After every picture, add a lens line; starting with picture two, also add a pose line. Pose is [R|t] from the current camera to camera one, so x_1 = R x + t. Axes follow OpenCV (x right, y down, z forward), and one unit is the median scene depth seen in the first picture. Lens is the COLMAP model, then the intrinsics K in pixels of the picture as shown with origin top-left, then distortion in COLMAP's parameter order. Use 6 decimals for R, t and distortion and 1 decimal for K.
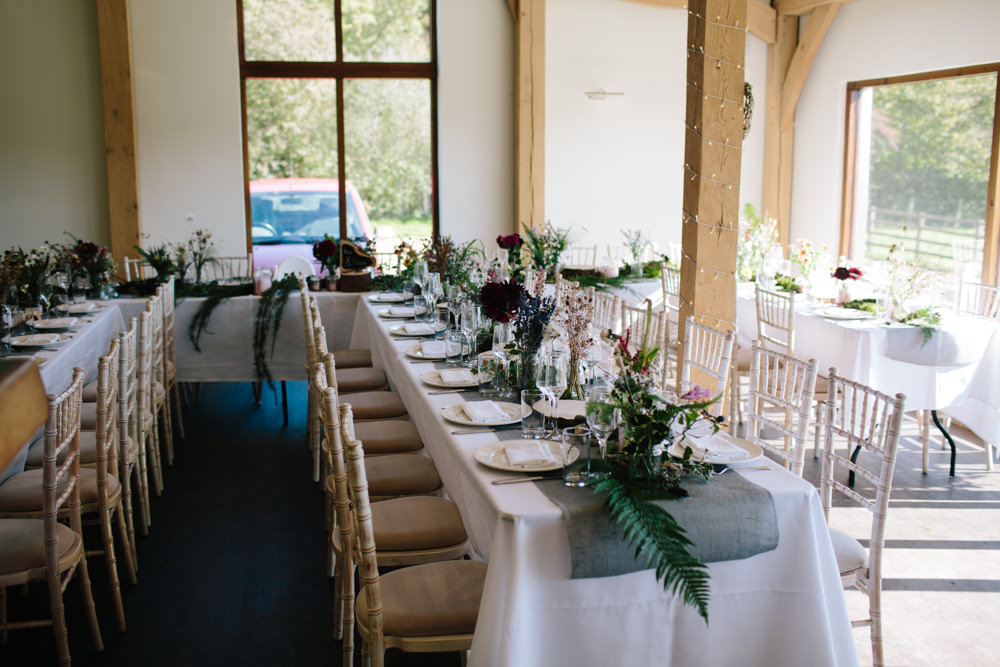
lens RADIAL K [[992.4, 0, 500.0], [0, 992.4, 333.5], [0, 0, 1]] dist [-0.070609, 0.014067]
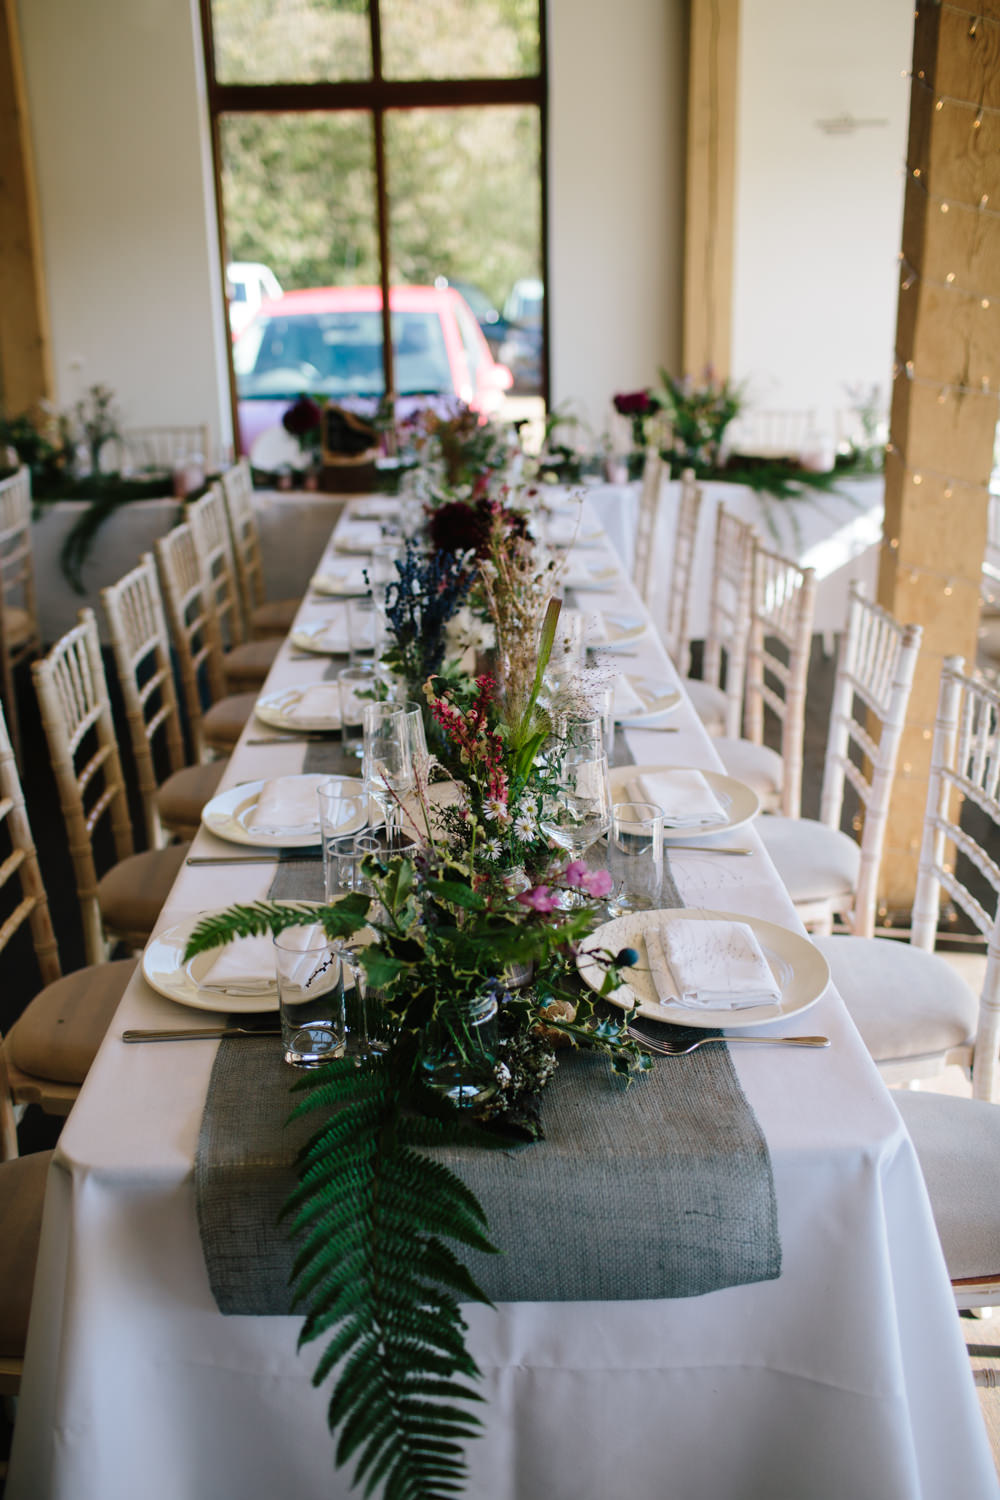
lens RADIAL K [[1441.0, 0, 494.6], [0, 1441.0, 755.6], [0, 0, 1]] dist [-0.082512, 0.101522]
pose [[0.978496, 0.051193, -0.199814, 0.118025], [-0.017909, 0.986140, 0.164949, -0.032992], [0.205488, -0.157823, 0.965850, 0.201431]]
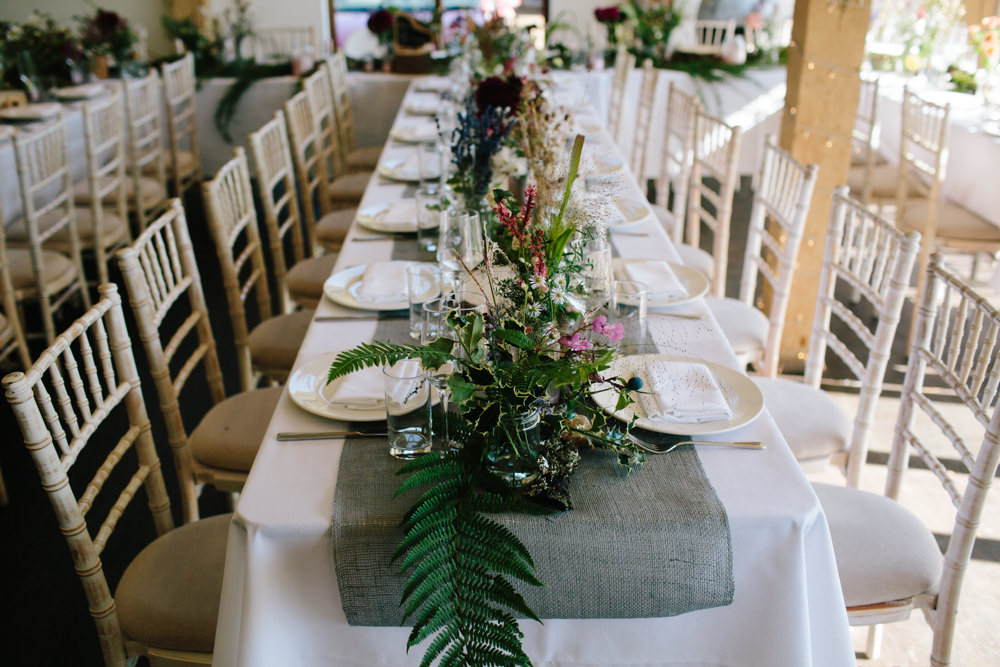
lens RADIAL K [[960.6, 0, 500.0], [0, 960.6, 333.5], [0, 0, 1]] dist [-0.082512, 0.101522]
pose [[0.978074, 0.077828, -0.193169, 0.105720], [-0.030060, 0.970590, 0.238853, -0.026298], [0.206077, -0.227809, 0.951649, 0.210172]]
